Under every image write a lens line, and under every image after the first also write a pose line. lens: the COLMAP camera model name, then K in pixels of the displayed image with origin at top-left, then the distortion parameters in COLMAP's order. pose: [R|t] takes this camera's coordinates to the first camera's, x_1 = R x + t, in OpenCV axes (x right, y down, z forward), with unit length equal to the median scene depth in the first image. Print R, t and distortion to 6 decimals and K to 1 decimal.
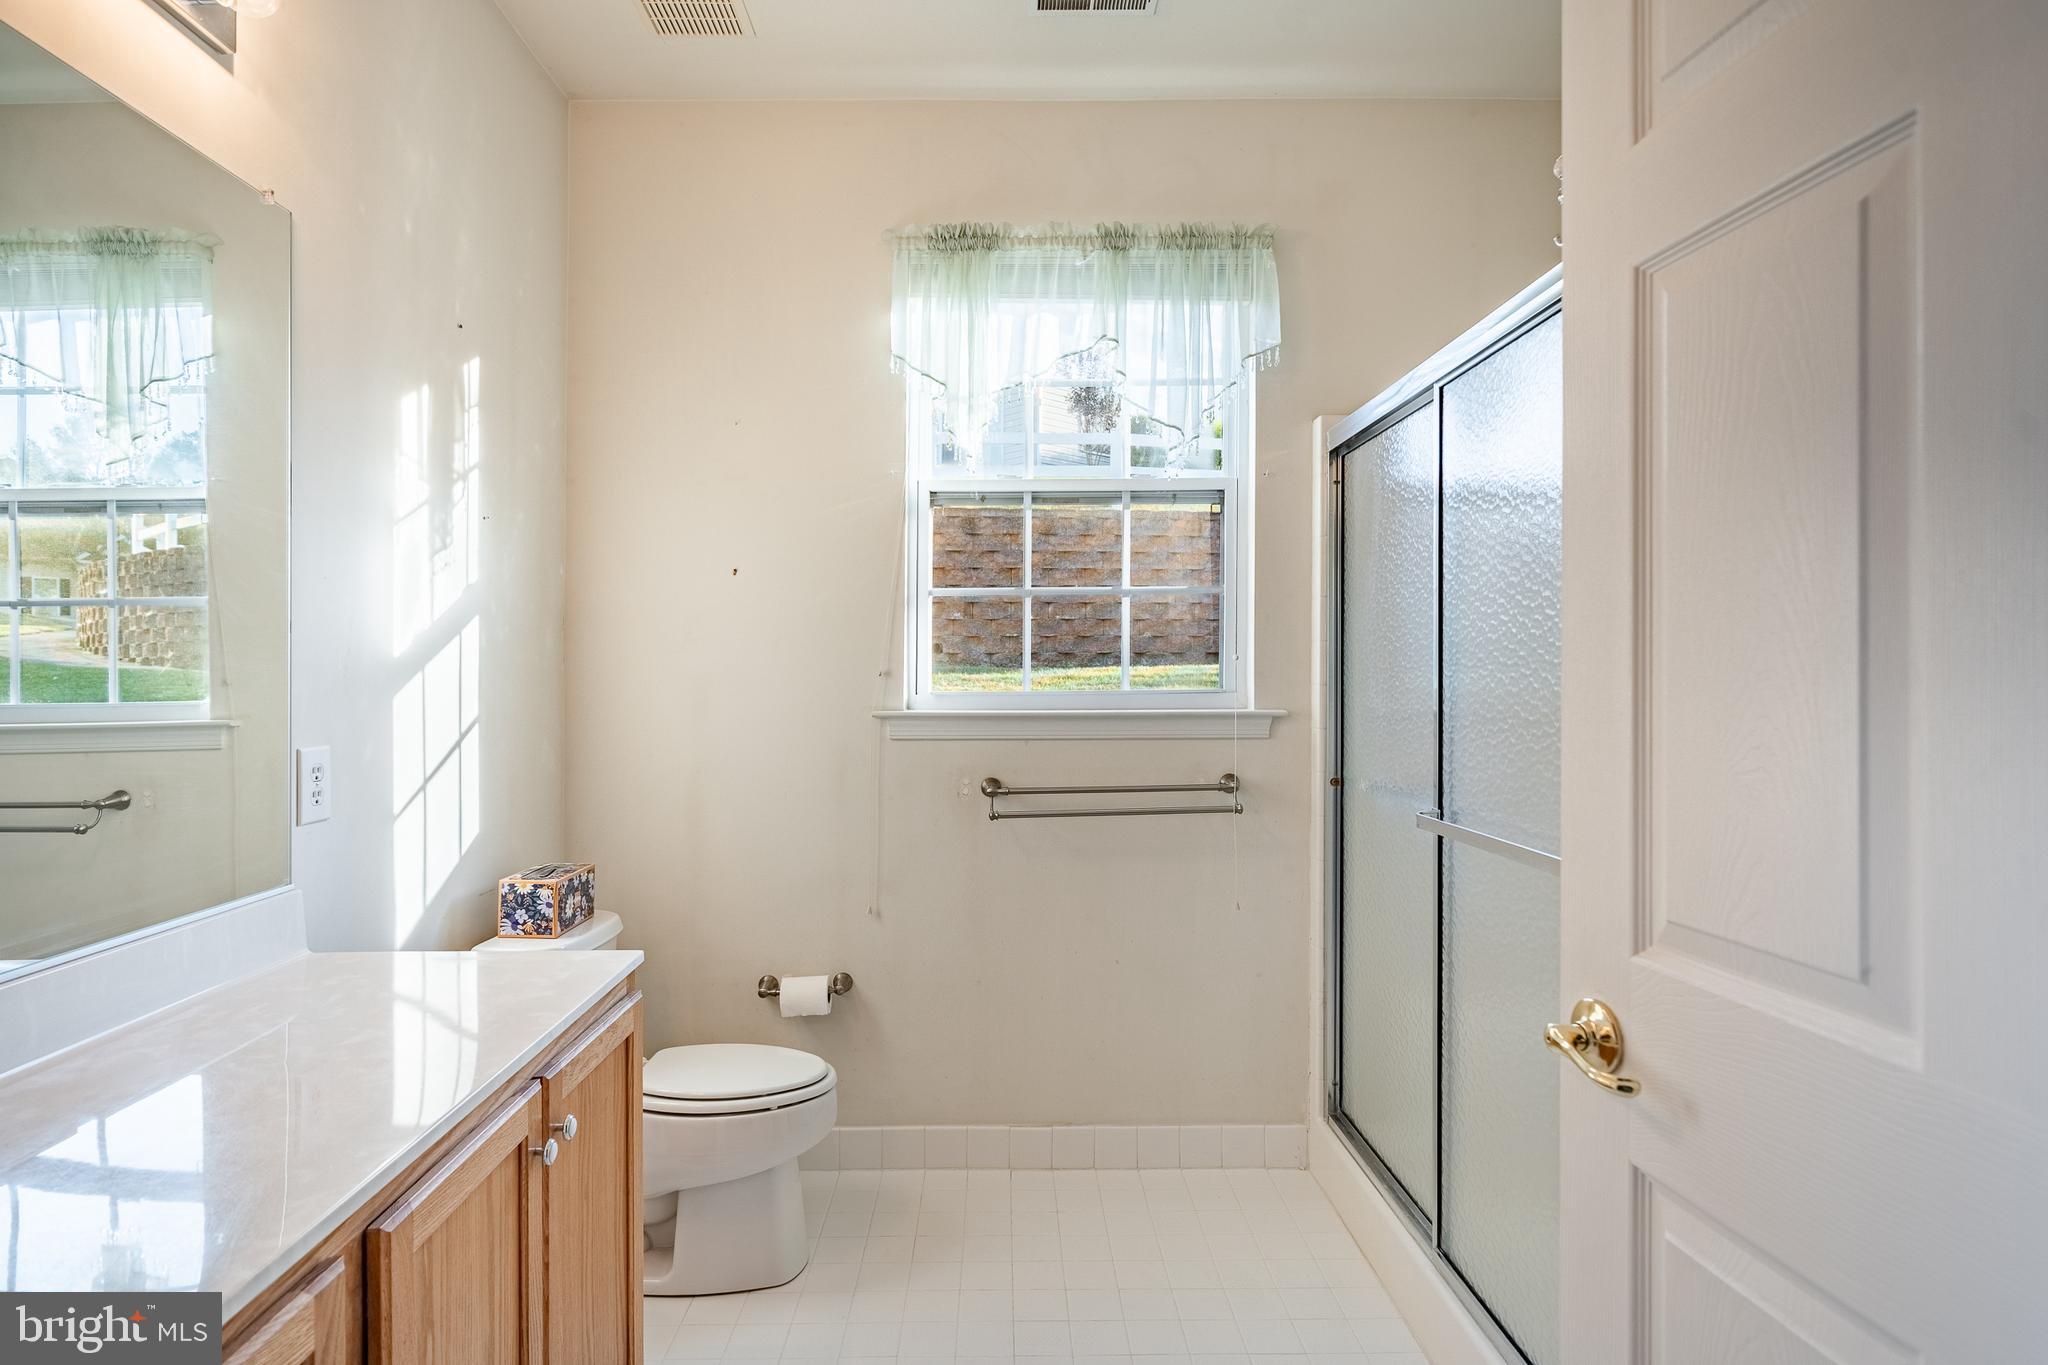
lens RADIAL K [[1061.6, 0, 1016.4], [0, 1061.6, 673.3], [0, 0, 1]] dist [-0.008411, 0.000929]
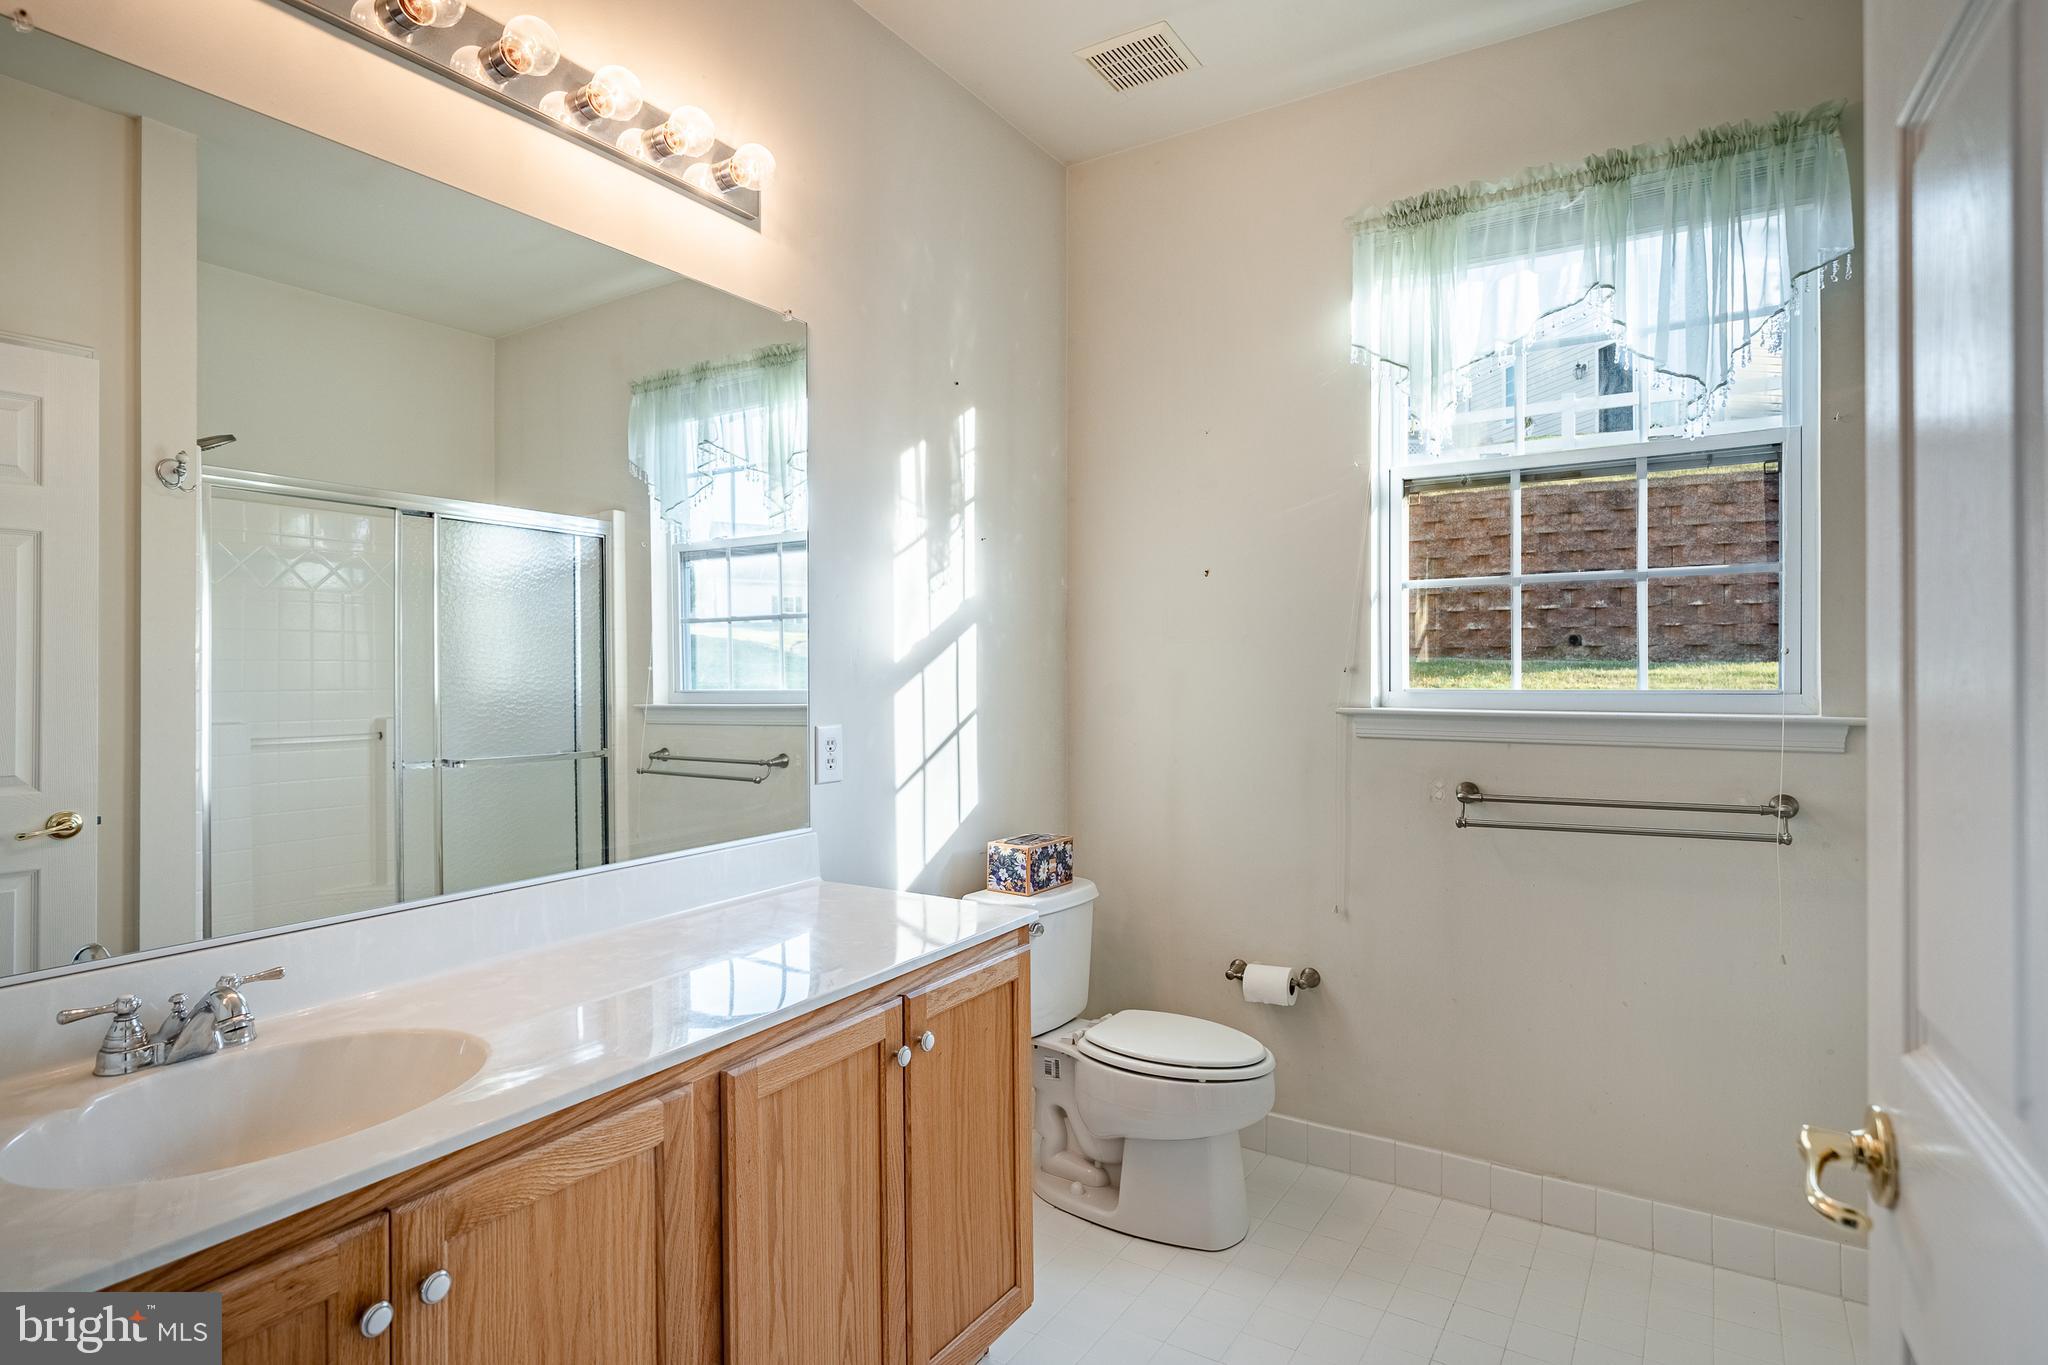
lens RADIAL K [[1061.6, 0, 1038.7], [0, 1061.6, 671.5], [0, 0, 1]] dist [-0.008411, 0.000929]
pose [[0.841832, 0.002701, -0.539733, 0.171849], [-0.001077, 0.999994, 0.003324, -0.001239], [0.539738, -0.002217, 0.841830, 0.018943]]
